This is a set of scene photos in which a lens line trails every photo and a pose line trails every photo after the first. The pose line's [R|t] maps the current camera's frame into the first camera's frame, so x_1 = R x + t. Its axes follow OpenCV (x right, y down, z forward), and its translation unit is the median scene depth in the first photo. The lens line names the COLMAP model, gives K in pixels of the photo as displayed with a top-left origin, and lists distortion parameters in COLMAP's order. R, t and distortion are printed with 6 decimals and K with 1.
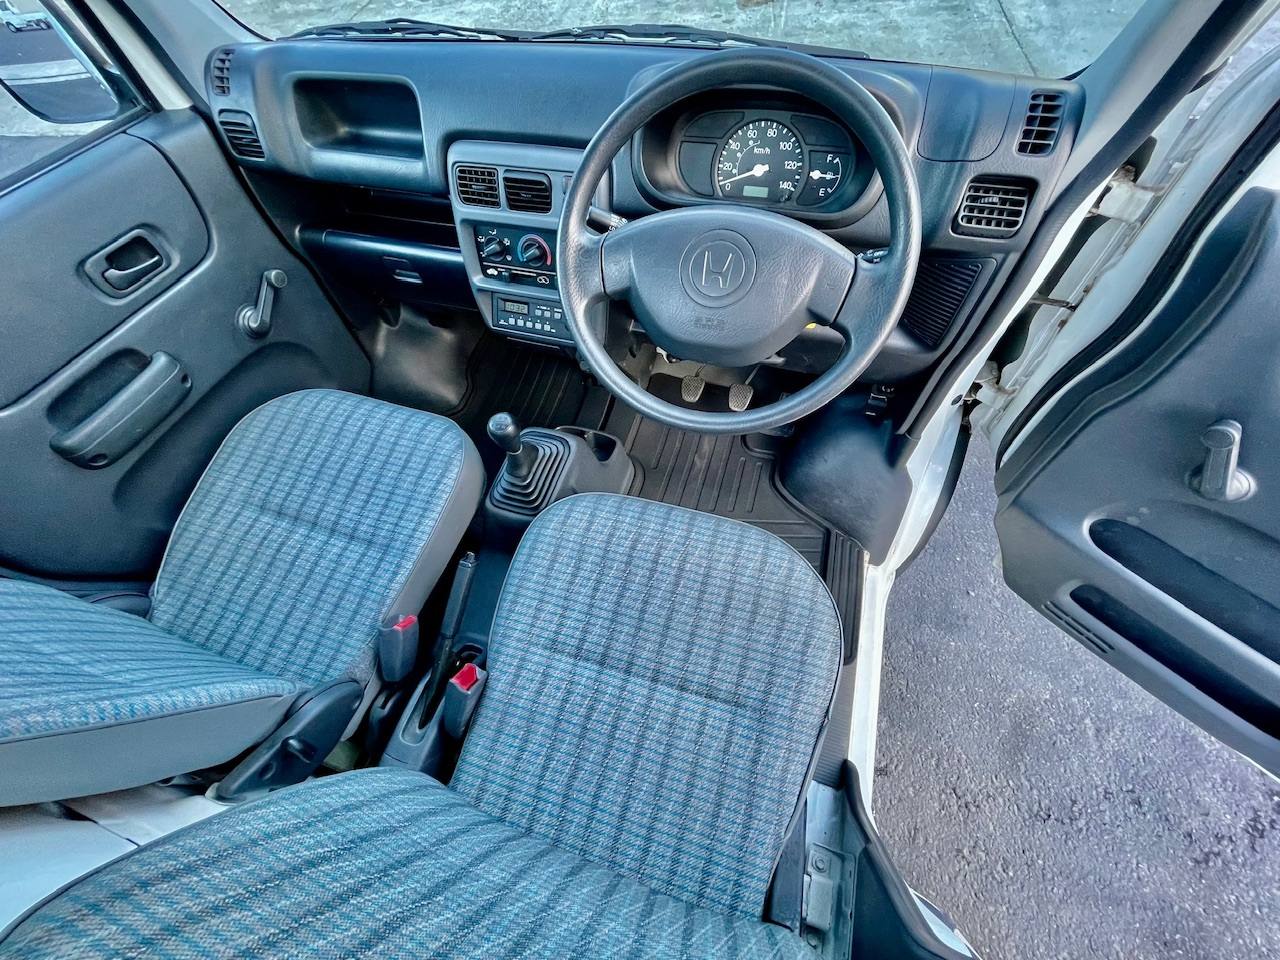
lens RADIAL K [[517.4, 0, 628.8], [0, 517.4, 474.8], [0, 0, 1]] dist [-0.001334, 0.000478]
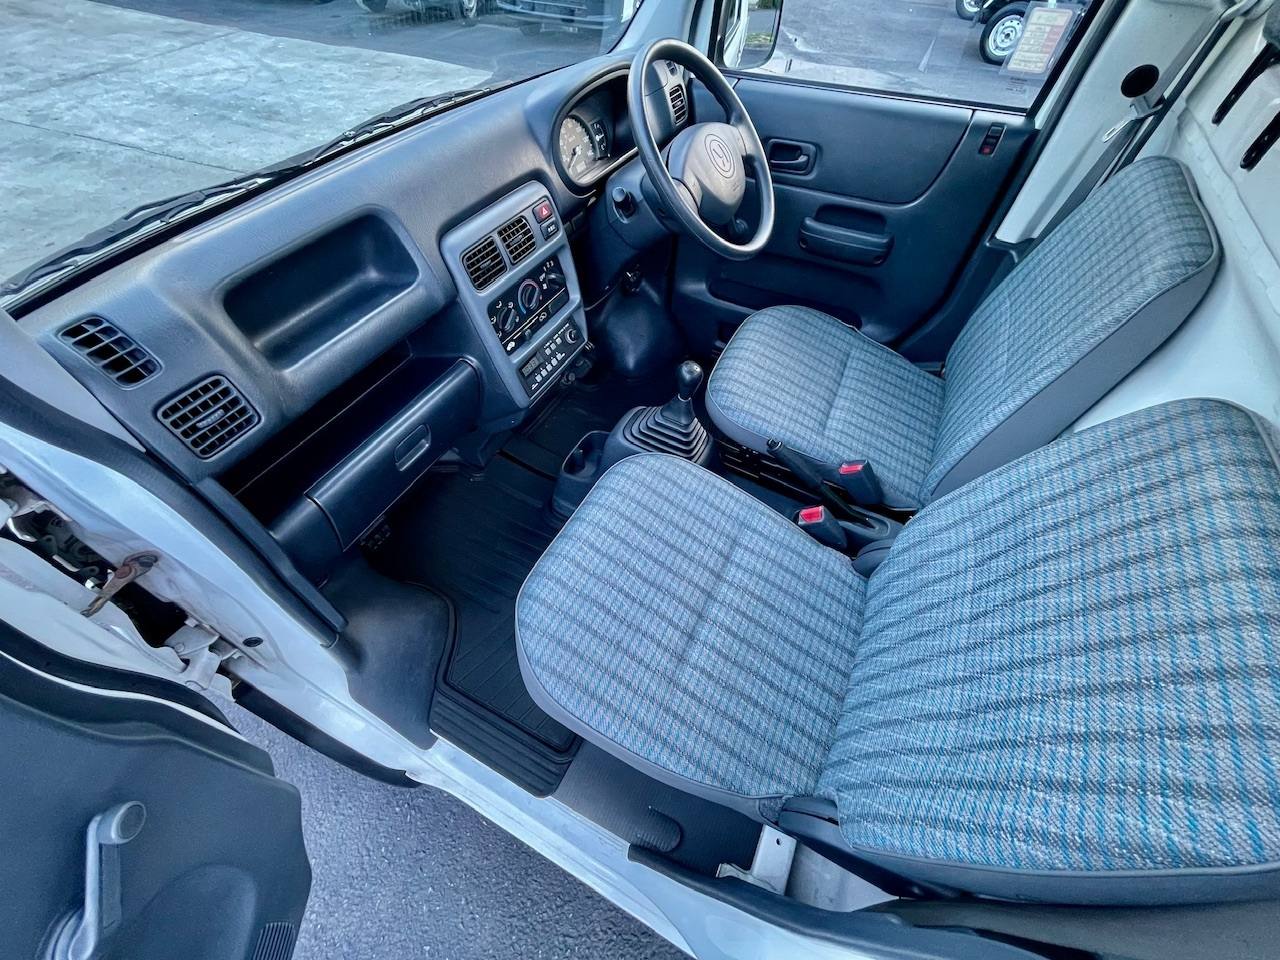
lens RADIAL K [[517.4, 0, 637.1], [0, 517.4, 474.4], [0, 0, 1]] dist [-0.001334, 0.000478]
pose [[0.147917, -0.713360, 0.685010, -1.094876], [0.804814, 0.489373, 0.335840, -0.419963], [-0.574800, 0.501629, 0.646509, 0.369485]]
